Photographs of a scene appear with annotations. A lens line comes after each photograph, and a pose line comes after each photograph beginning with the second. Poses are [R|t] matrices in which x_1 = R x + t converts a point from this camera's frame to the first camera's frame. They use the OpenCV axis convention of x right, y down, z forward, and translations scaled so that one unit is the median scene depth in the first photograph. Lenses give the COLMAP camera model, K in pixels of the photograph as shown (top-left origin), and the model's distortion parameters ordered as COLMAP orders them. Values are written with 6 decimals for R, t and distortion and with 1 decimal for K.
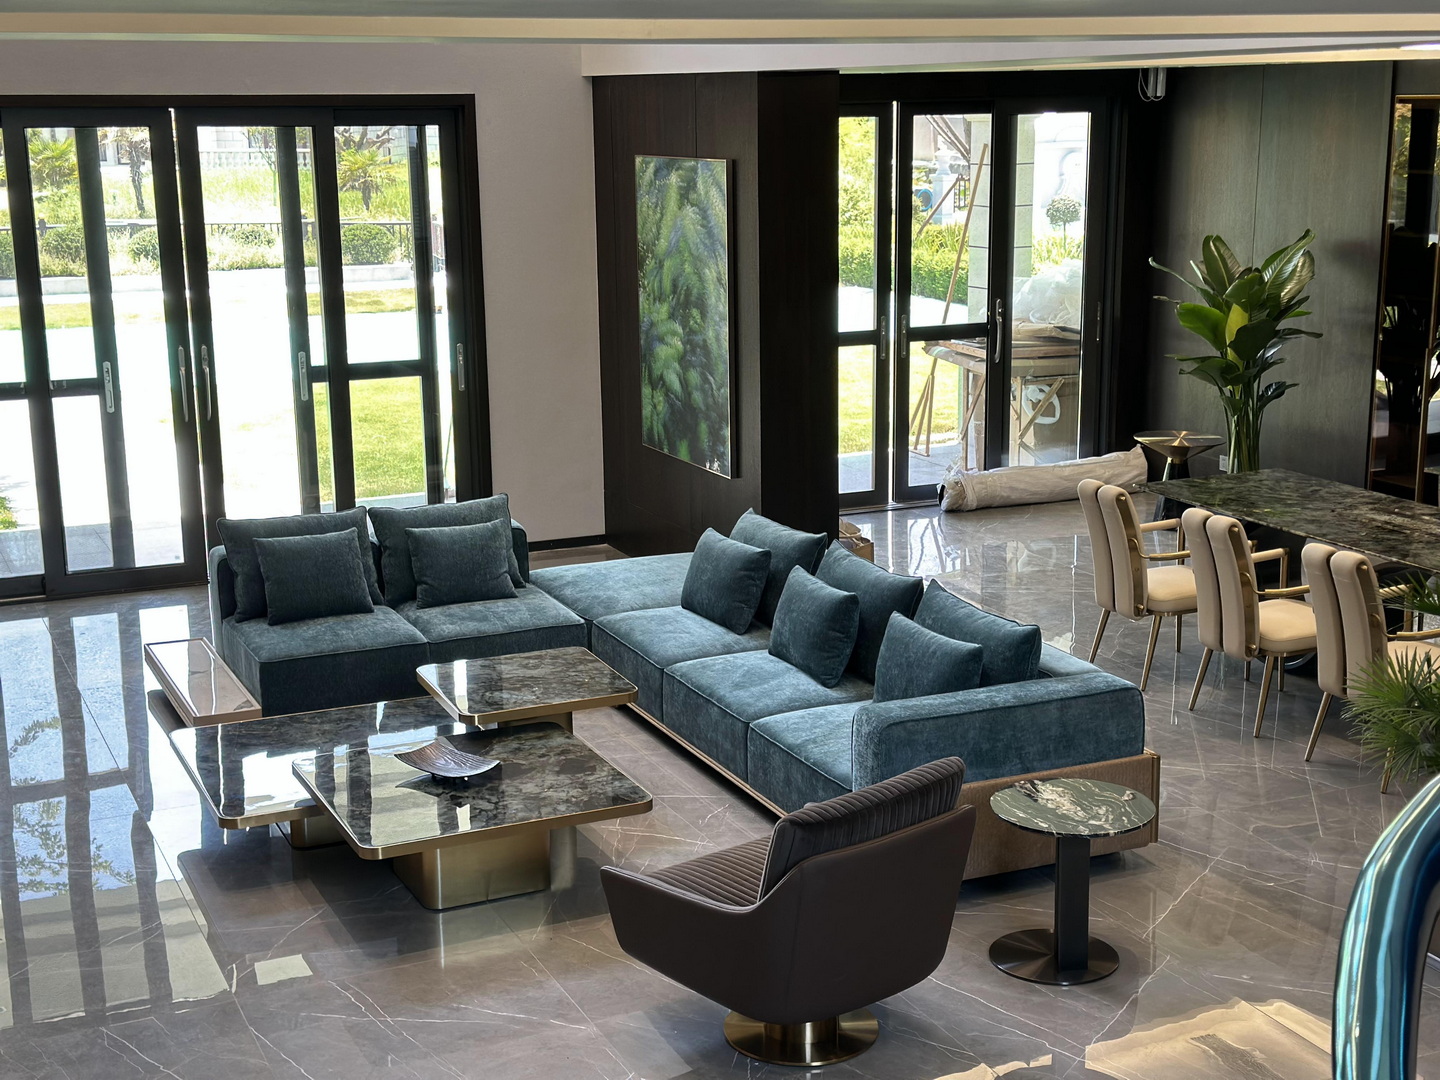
lens RADIAL K [[2012.9, 0, 730.1], [0, 2012.9, 568.2], [0, 0, 1]] dist [0.168349, -0.112108]
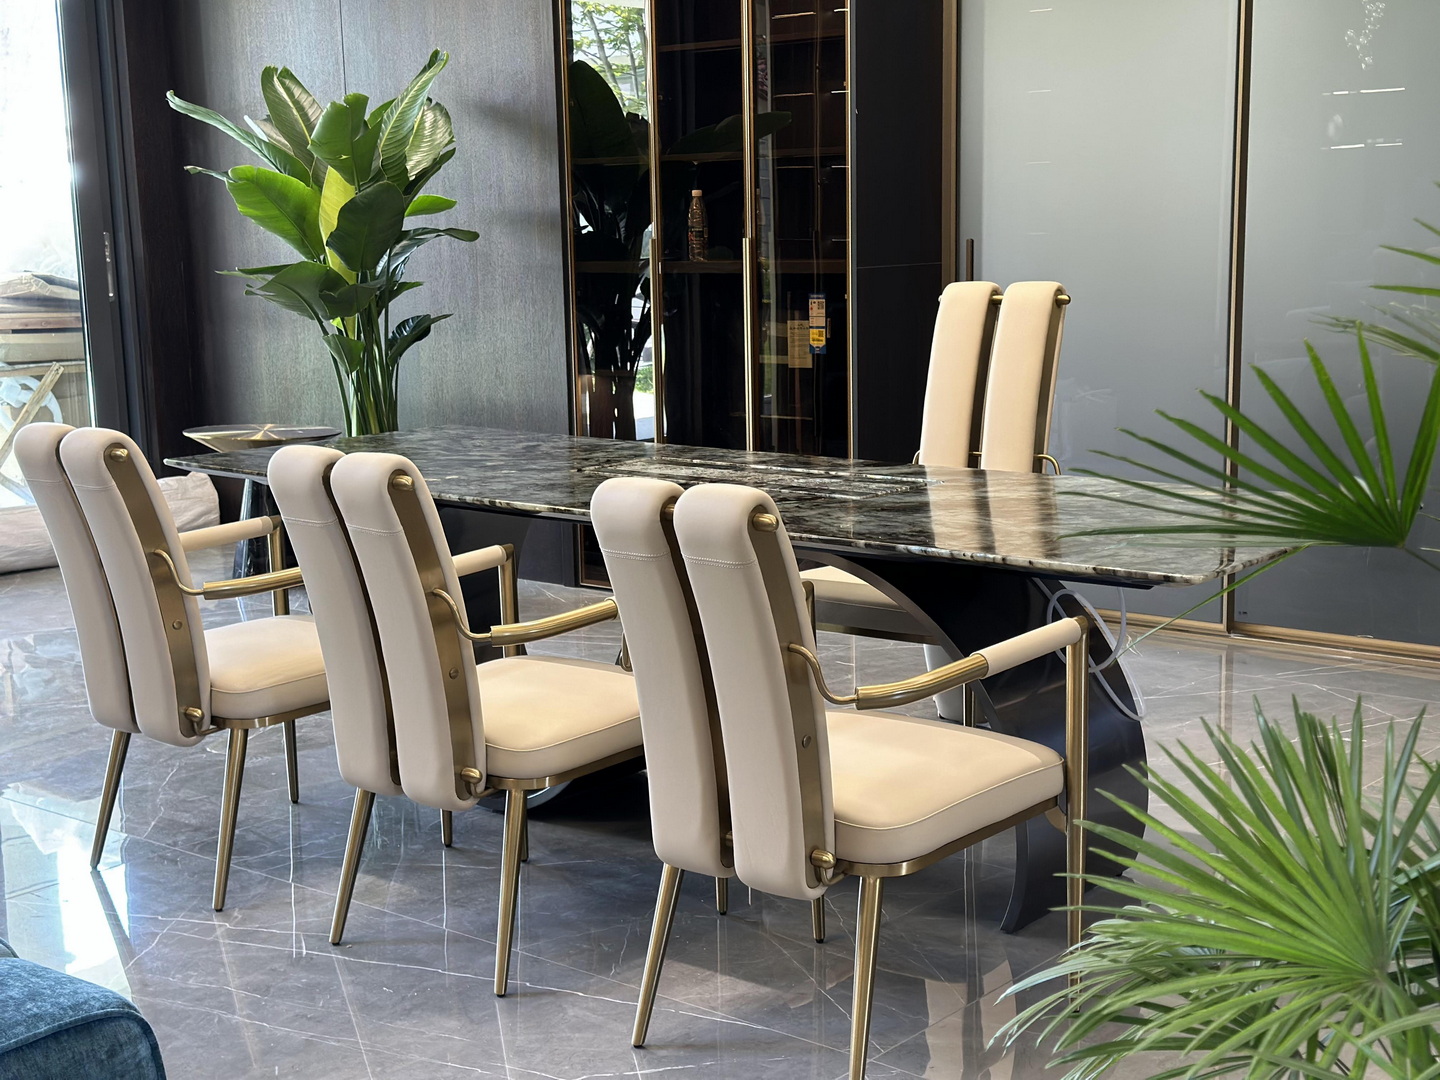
lens RADIAL K [[2012.9, 0, 730.1], [0, 2012.9, 568.2], [0, 0, 1]] dist [0.168349, -0.112108]
pose [[0.903469, -0.083302, 0.420481, 0.117552], [0.109519, 0.993237, -0.038547, 0.016373], [-0.414426, 0.080877, 0.906482, 0.523364]]
